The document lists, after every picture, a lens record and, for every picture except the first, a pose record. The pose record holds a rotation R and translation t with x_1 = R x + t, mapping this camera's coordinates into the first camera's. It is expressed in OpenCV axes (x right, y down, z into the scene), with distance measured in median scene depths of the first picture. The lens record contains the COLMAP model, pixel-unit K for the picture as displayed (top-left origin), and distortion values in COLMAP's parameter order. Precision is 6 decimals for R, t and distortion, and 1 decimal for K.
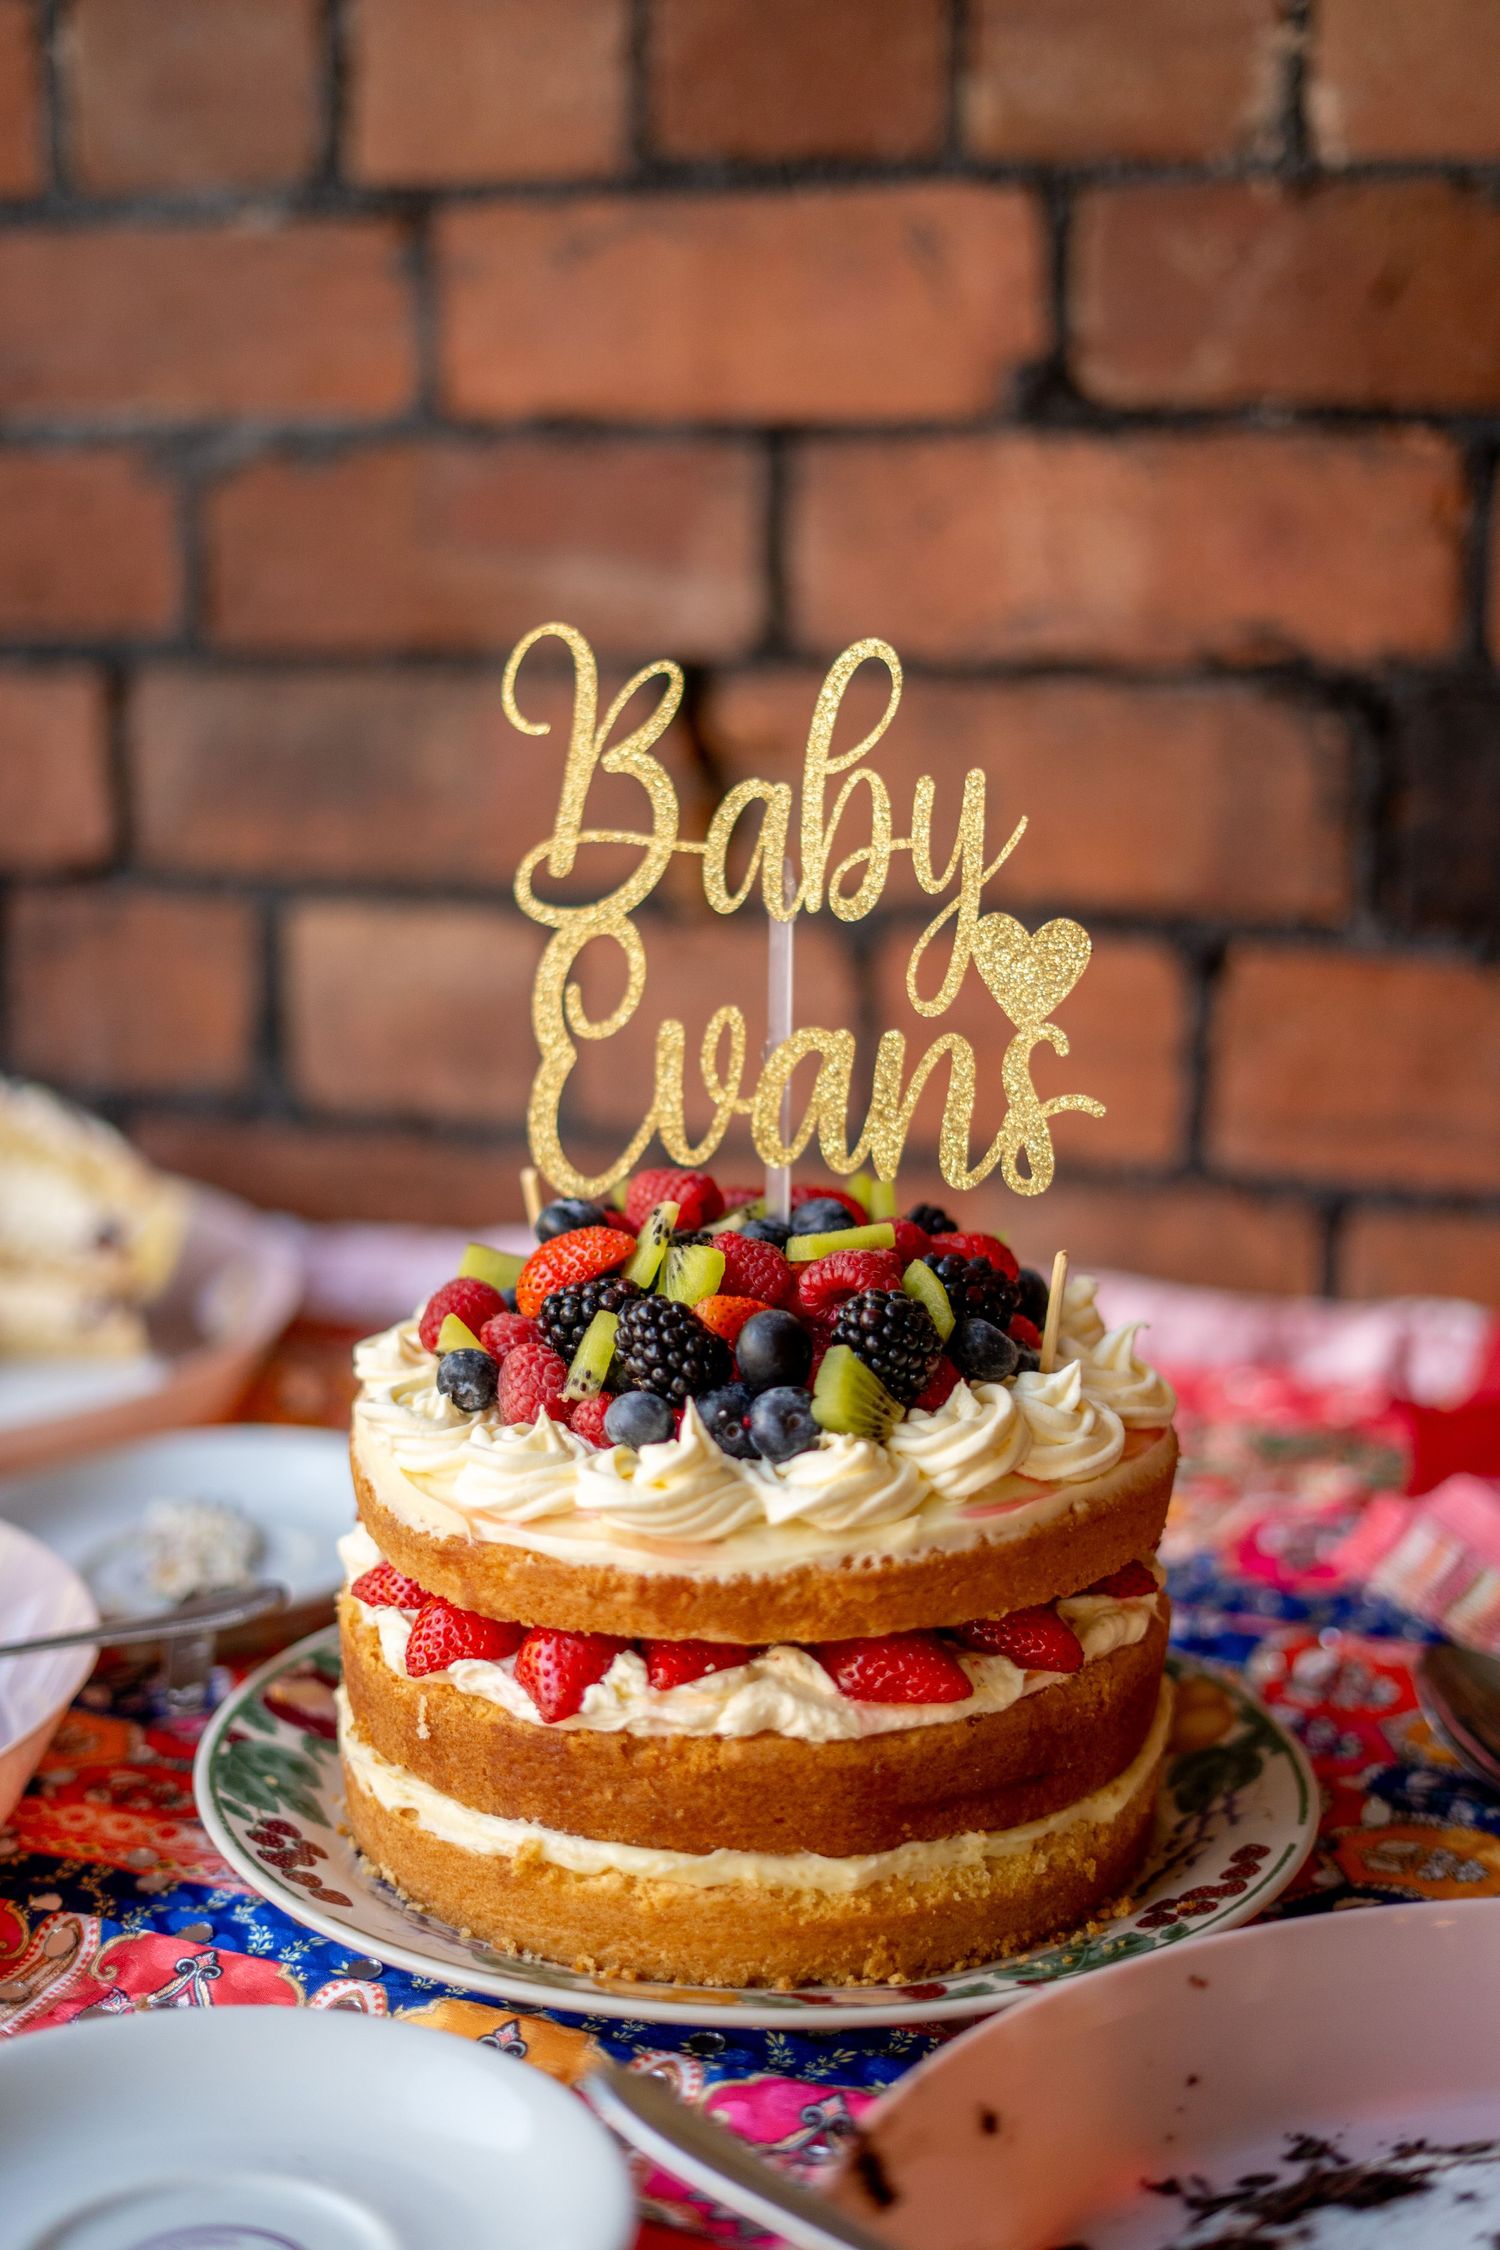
lens RADIAL K [[3422.1, 0, 750.1], [0, 3422.1, 1174.4], [0, 0, 1]] dist [-0.028839, -0.010086]
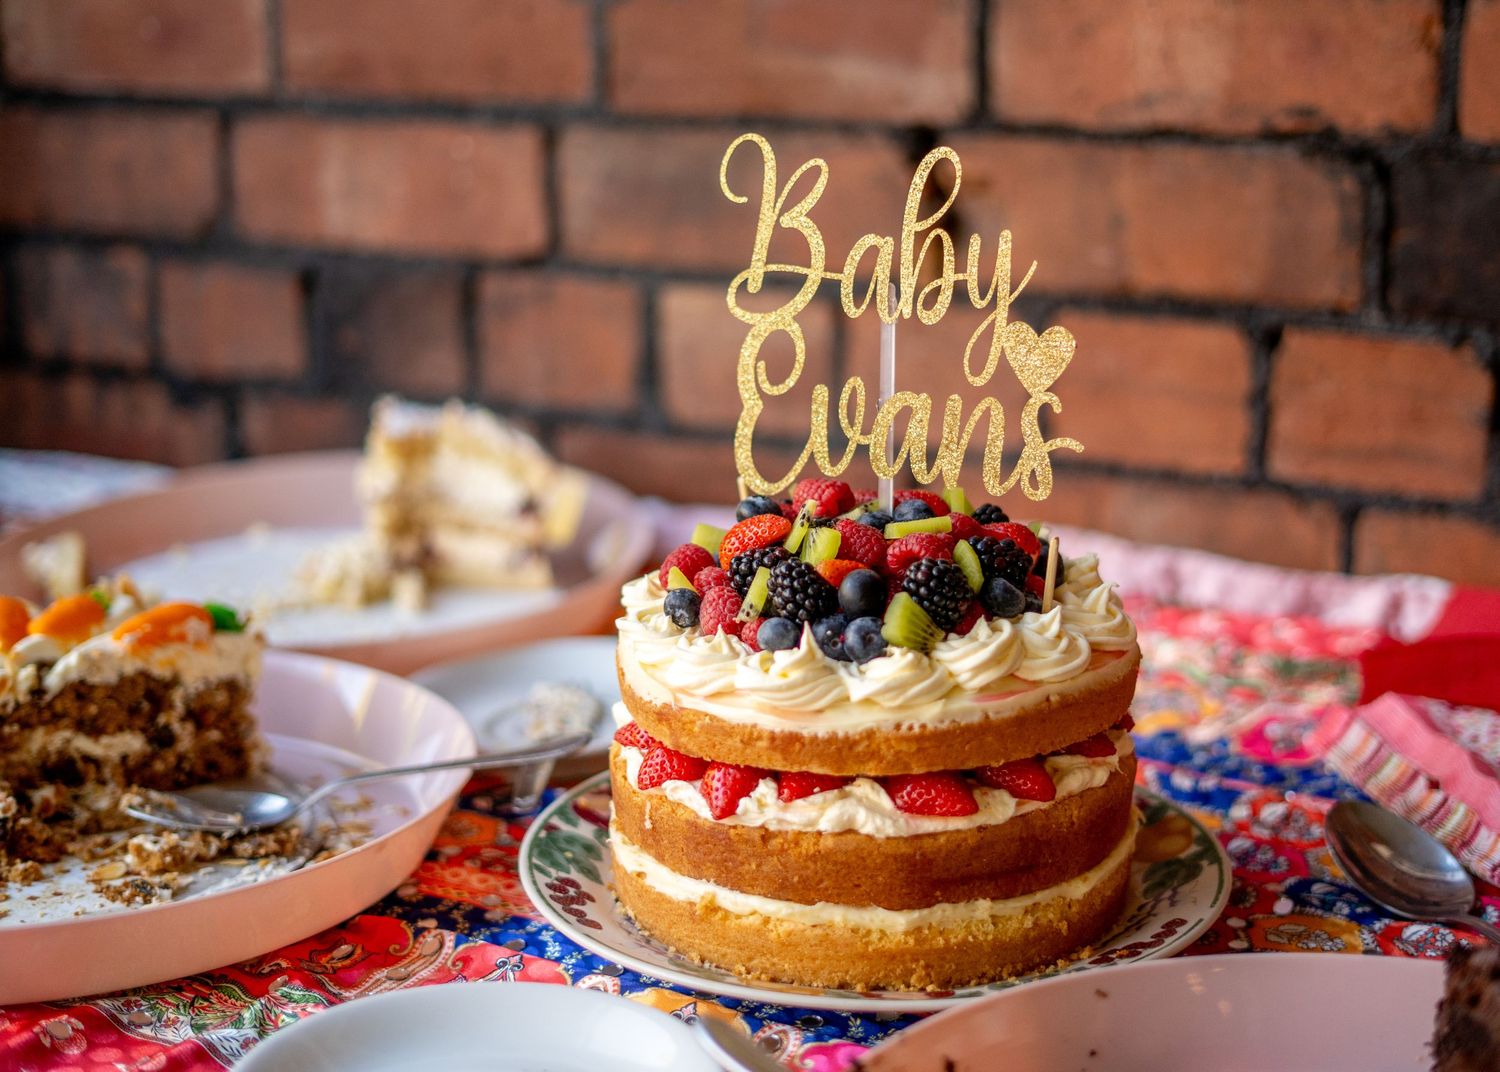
lens RADIAL K [[2469.6, 0, 750.0], [0, 2469.6, 536.0], [0, 0, 1]] dist [-0.009628, -0.040400]
pose [[0.992179, 0.024238, -0.122448, 0.090777], [-0.020703, 0.999334, 0.030063, -0.009203], [0.123095, -0.027293, 0.992020, -0.147165]]
